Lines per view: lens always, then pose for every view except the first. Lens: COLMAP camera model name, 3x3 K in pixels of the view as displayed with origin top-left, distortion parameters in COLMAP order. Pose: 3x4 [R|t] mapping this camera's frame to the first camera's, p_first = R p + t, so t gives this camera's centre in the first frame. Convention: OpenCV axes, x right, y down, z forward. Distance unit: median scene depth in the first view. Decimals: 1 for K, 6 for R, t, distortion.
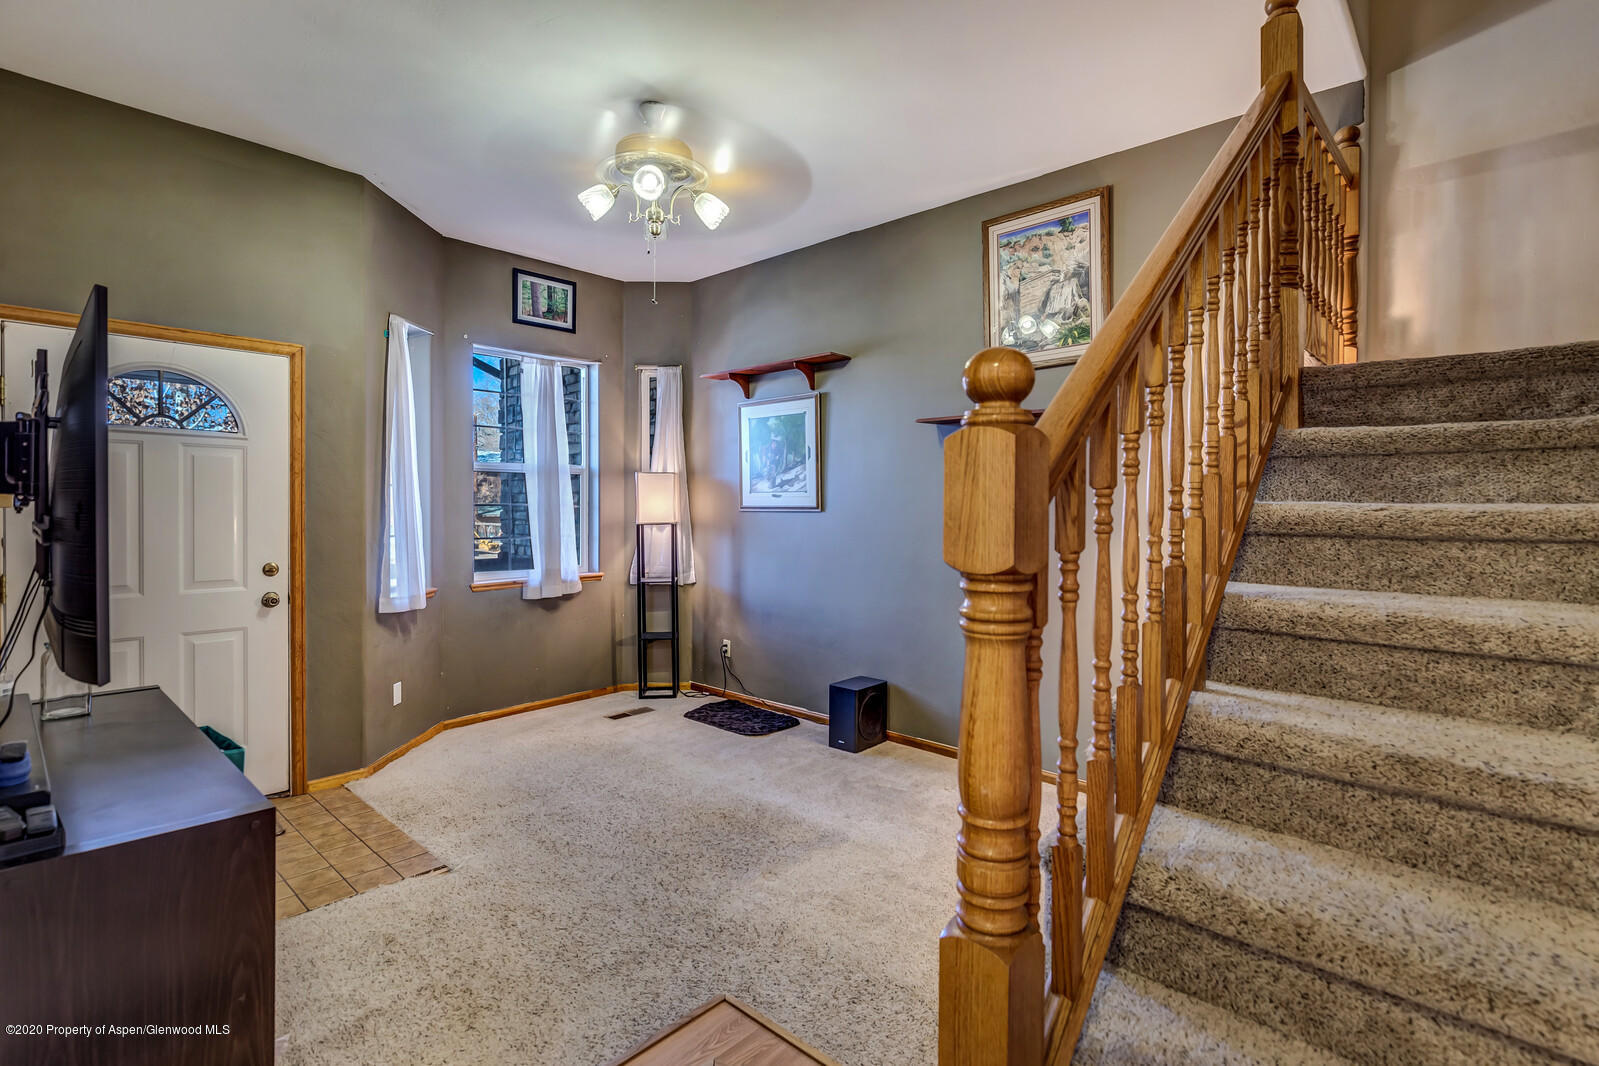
lens RADIAL K [[770.4, 0, 801.2], [0, 770.4, 522.6], [0, 0, 1]] dist [-0.002131, -0.000086]
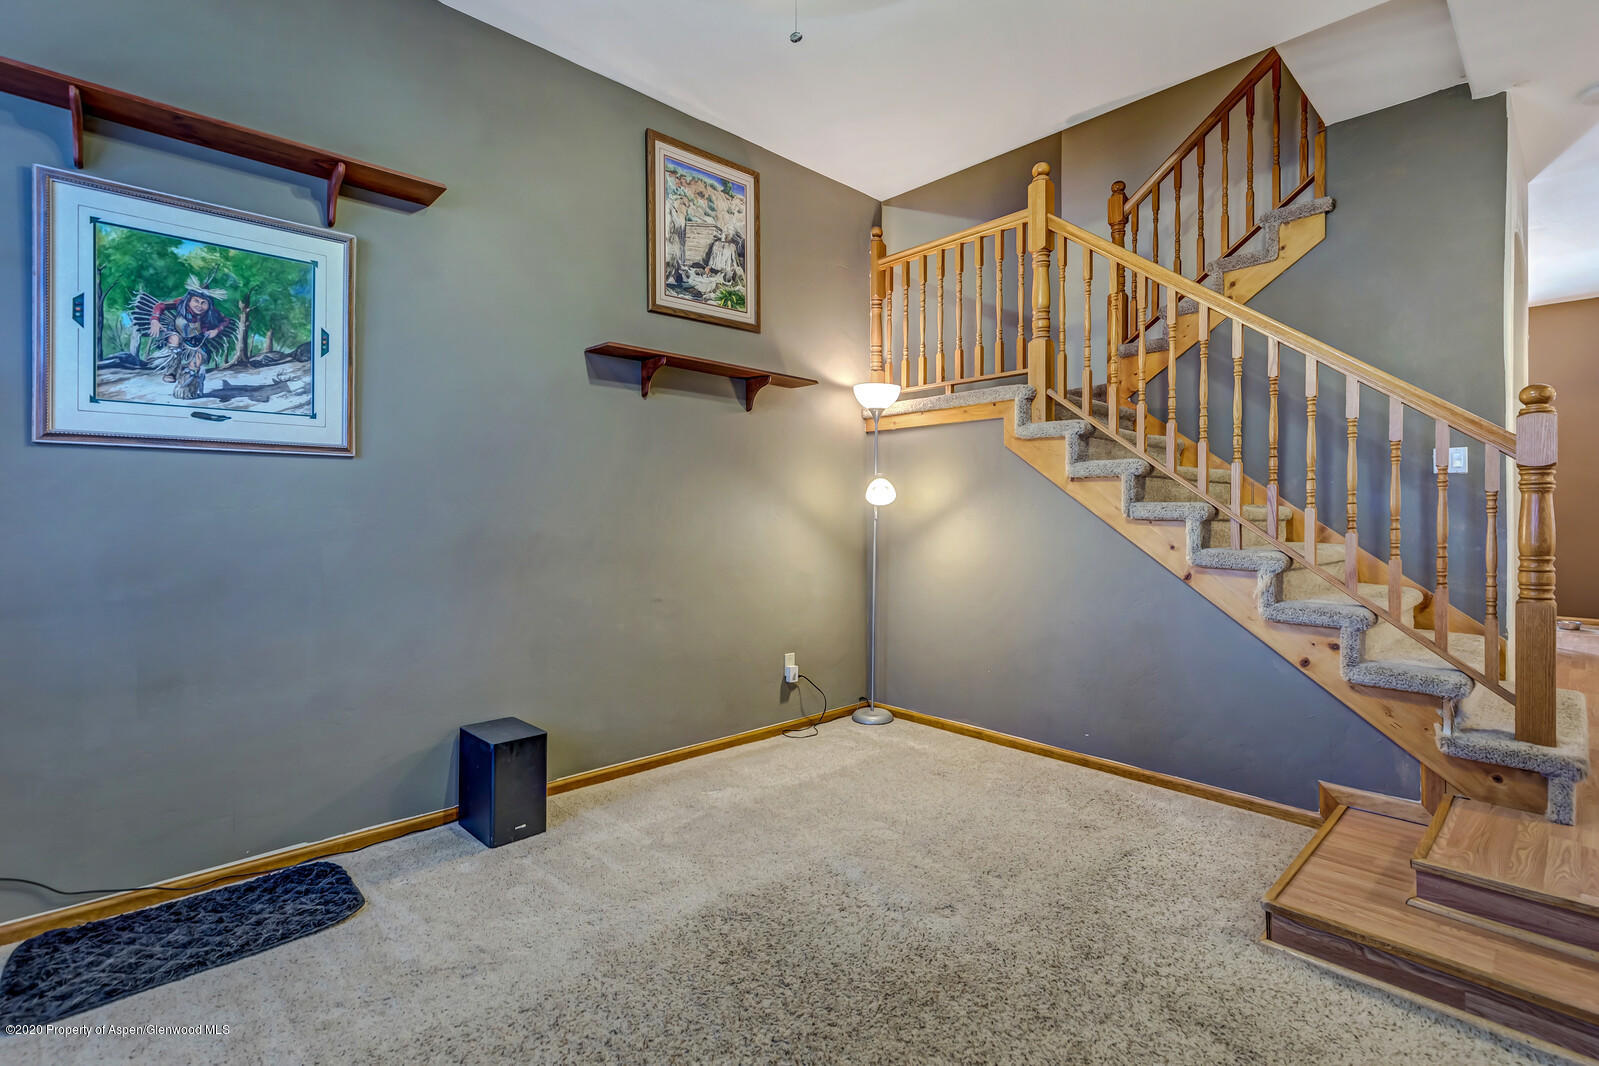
lens RADIAL K [[742.8, 0, 819.2], [0, 742.8, 505.3], [0, 0, 1]] dist [0.015540, 0.000690]
pose [[0.056089, 0.001968, 0.998424, -0.599032], [0.016968, 0.999852, -0.002924, 0.033607], [-0.998282, 0.017105, 0.056047, 0.798796]]
